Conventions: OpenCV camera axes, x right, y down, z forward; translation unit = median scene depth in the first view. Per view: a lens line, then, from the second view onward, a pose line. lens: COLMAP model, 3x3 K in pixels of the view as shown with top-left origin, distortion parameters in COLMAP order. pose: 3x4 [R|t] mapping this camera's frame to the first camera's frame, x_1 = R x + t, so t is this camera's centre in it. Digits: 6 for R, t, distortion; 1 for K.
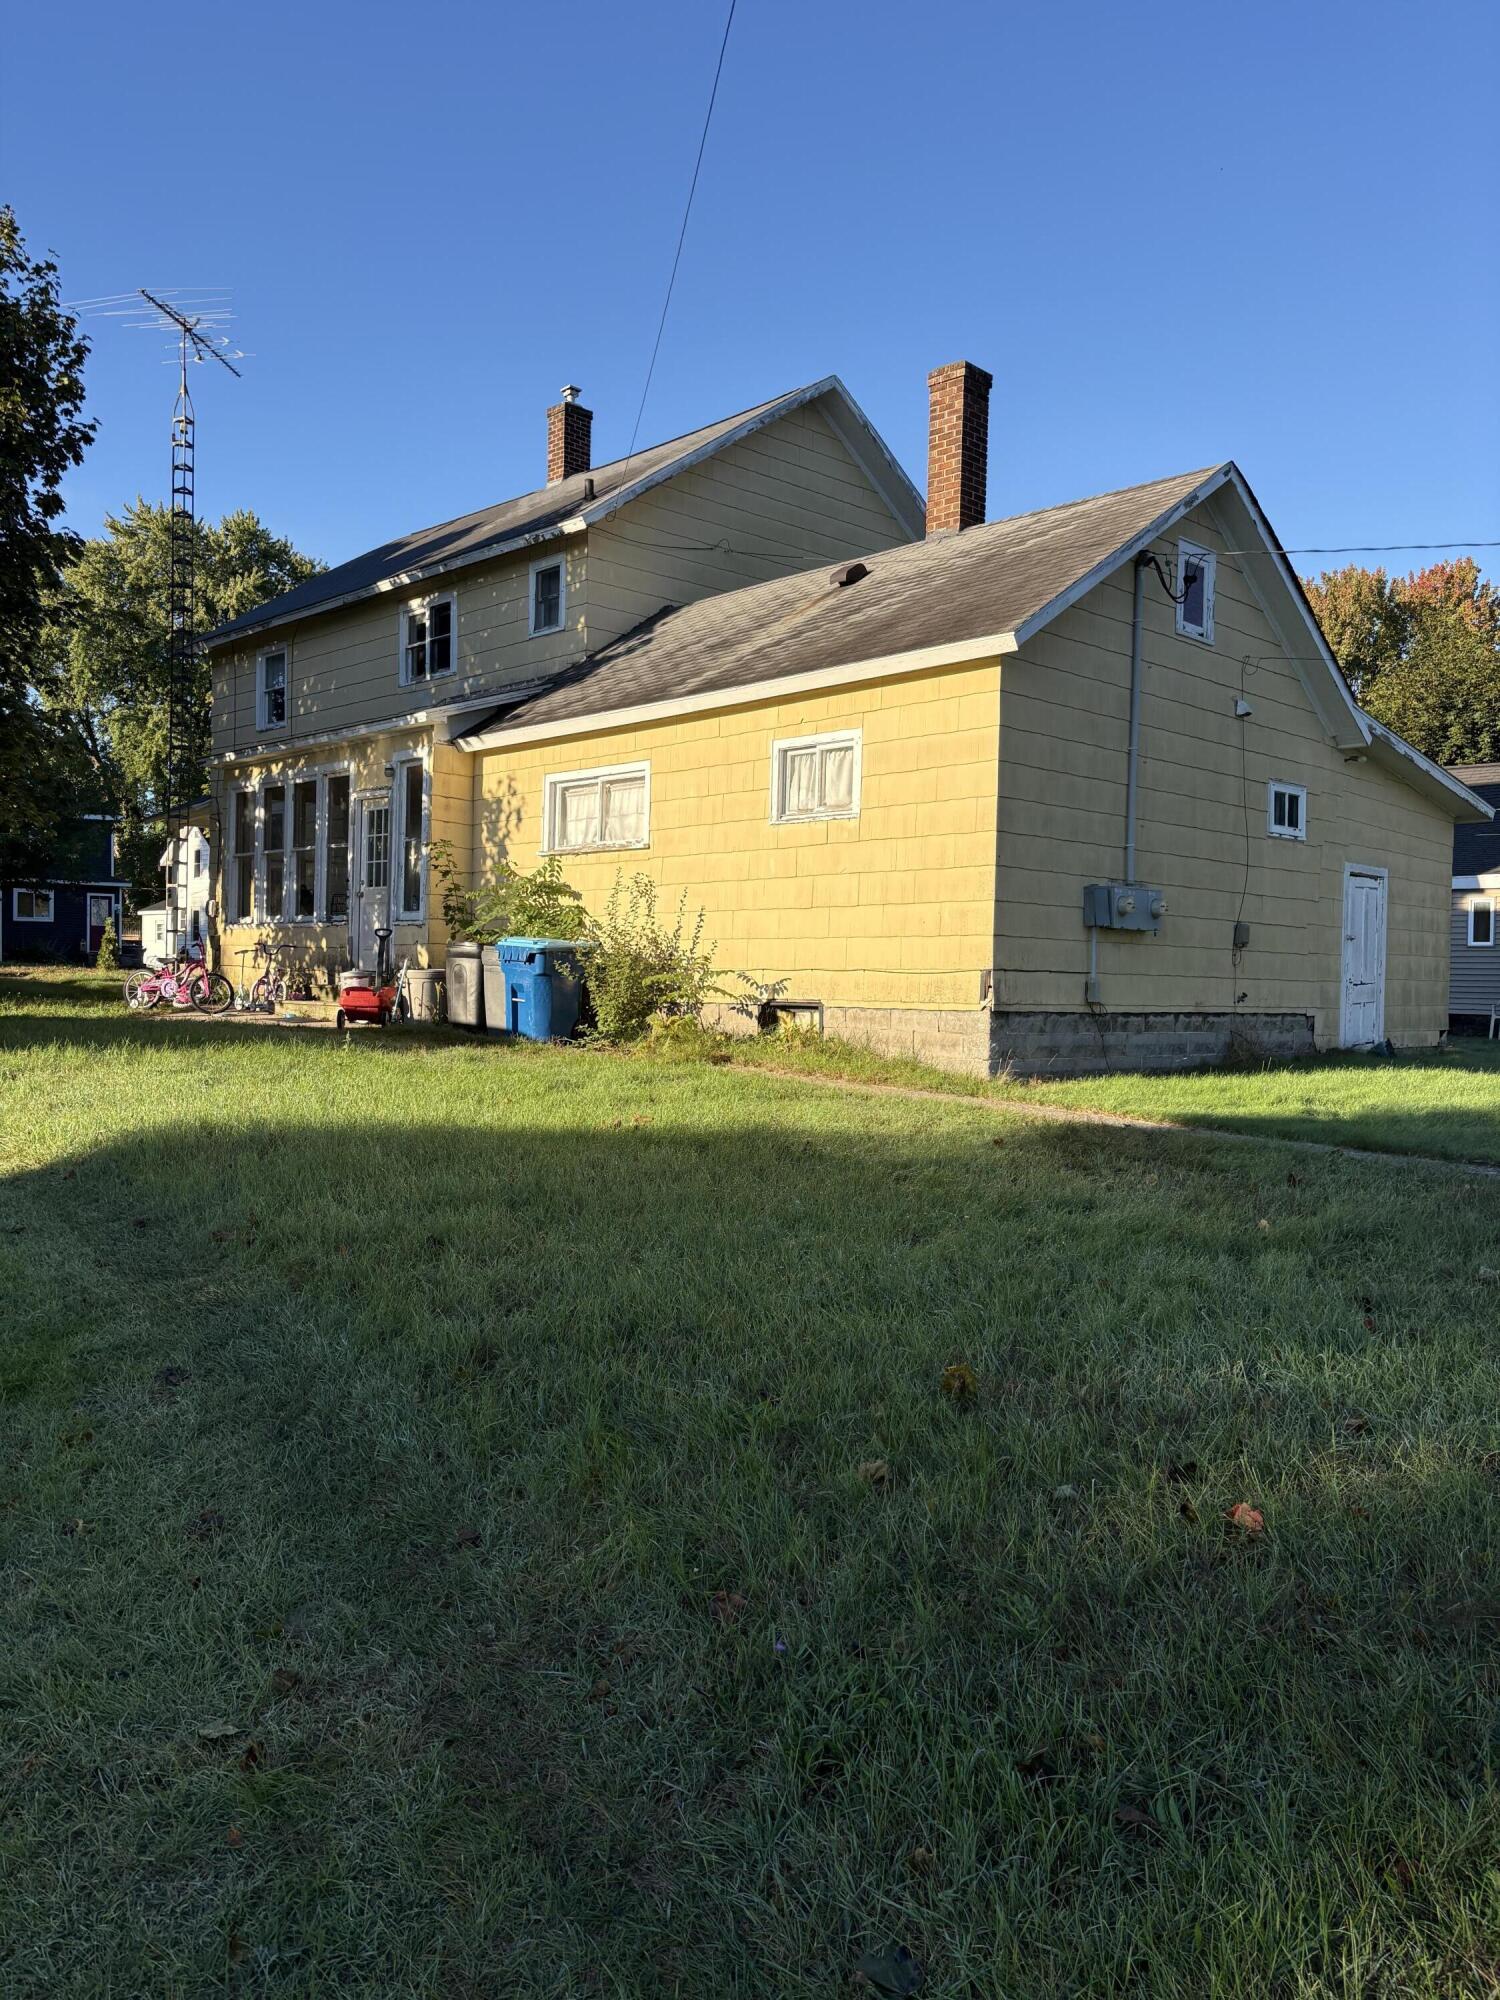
lens RADIAL K [[1519.8, 0, 749.7], [0, 1519.8, 996.4], [0, 0, 1]] dist [0.003352, -0.000033]
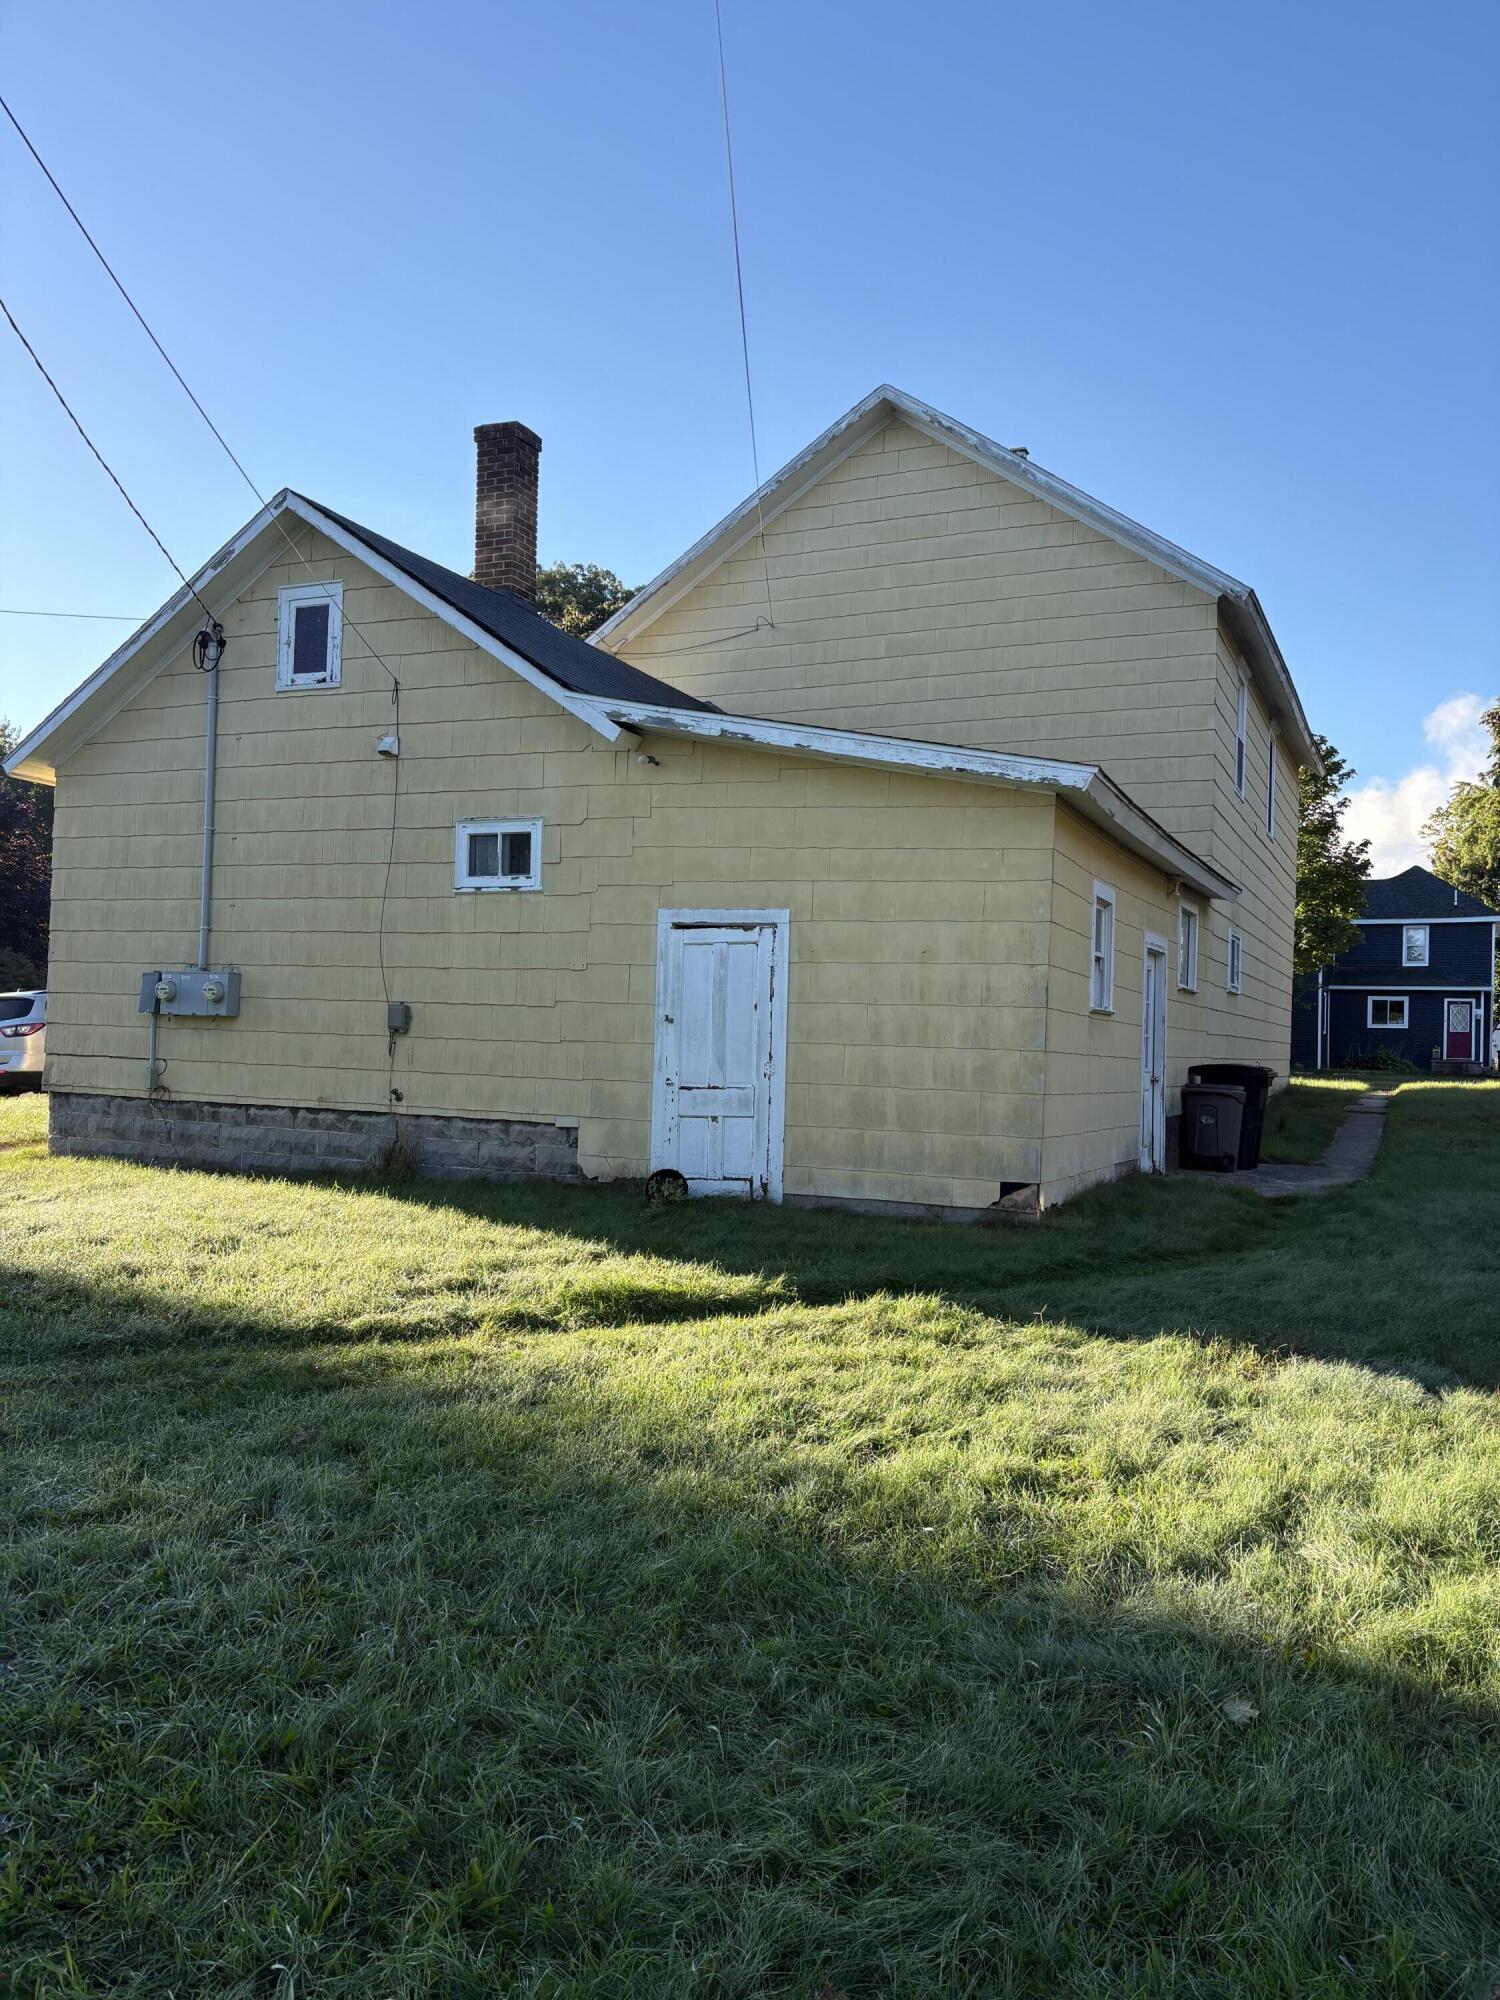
lens RADIAL K [[1519.8, 0, 751.7], [0, 1519.8, 1006.5], [0, 0, 1]] dist [0.003352, -0.000033]
pose [[0.390961, -0.027728, -0.919989, 1.217155], [-0.034588, 0.998397, -0.044790, -0.017637], [0.919757, 0.049332, 0.389376, 0.904089]]
